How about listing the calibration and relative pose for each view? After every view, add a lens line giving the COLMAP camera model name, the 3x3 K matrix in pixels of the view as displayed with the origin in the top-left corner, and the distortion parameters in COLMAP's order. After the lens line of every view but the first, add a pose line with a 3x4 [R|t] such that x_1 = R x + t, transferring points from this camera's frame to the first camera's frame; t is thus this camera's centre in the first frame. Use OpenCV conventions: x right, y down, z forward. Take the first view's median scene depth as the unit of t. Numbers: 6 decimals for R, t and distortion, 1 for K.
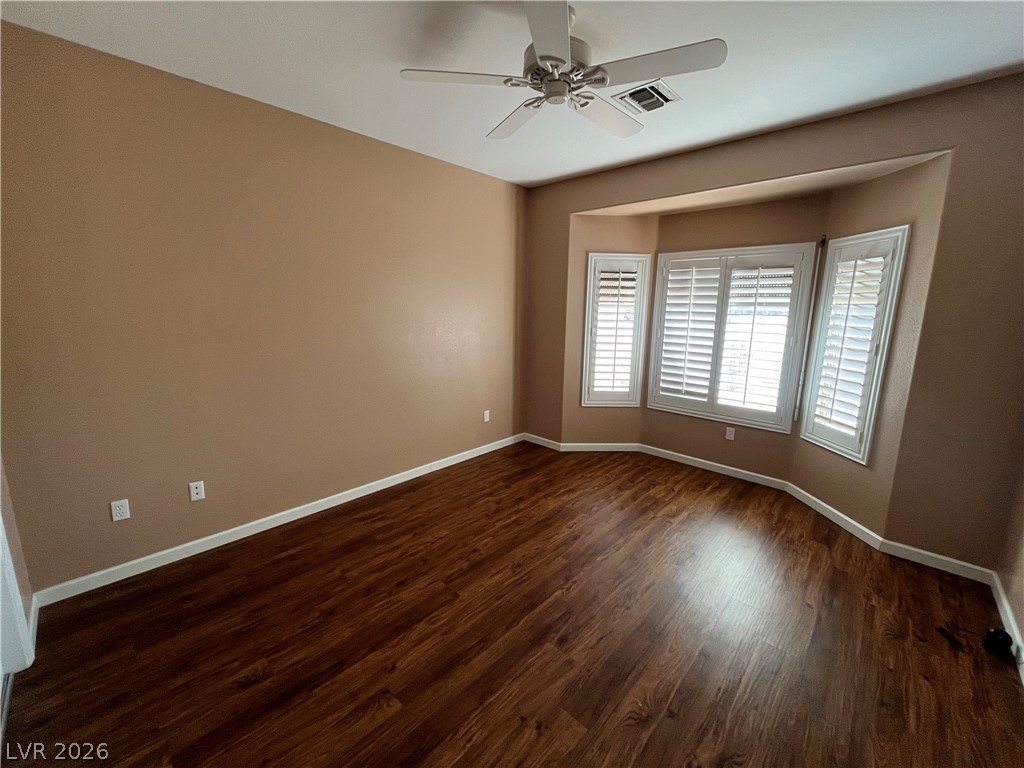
lens RADIAL K [[412.3, 0, 517.9], [0, 412.3, 381.4], [0, 0, 1]] dist [0.038674, -0.000027]
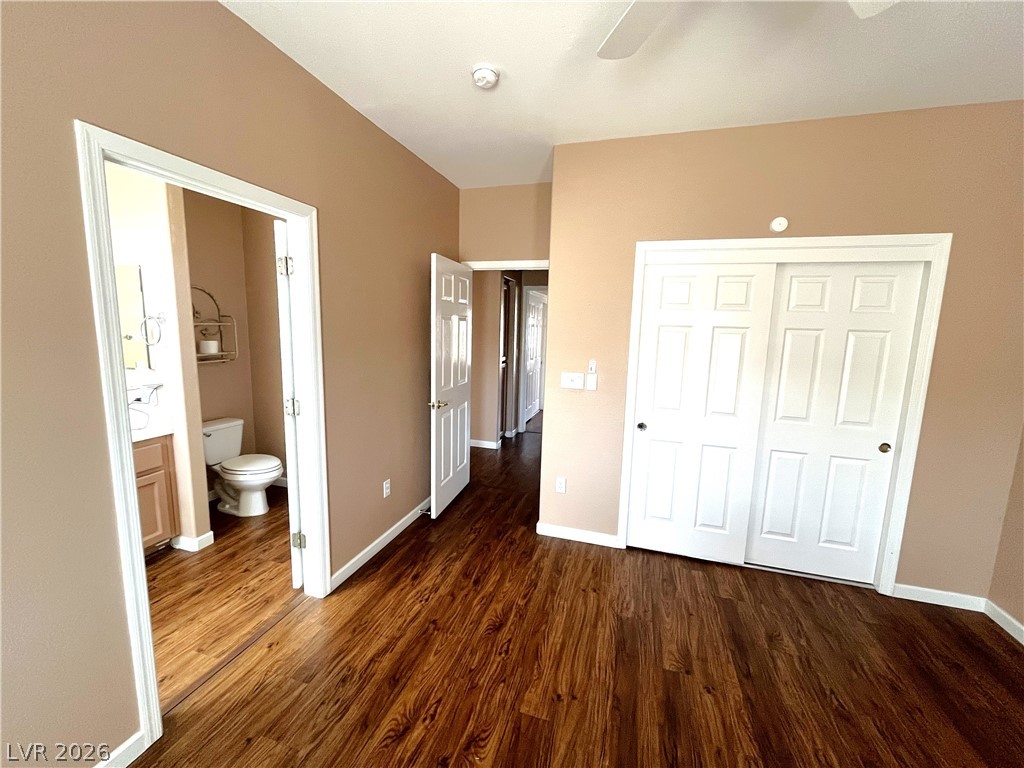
lens RADIAL K [[412.3, 0, 517.9], [0, 412.3, 381.4], [0, 0, 1]] dist [0.038674, -0.000027]
pose [[-0.891793, 0.016172, -0.452154, 0.591319], [-0.128054, 0.949477, 0.286524, -0.271353], [0.433943, 0.313421, -0.844666, 1.507548]]
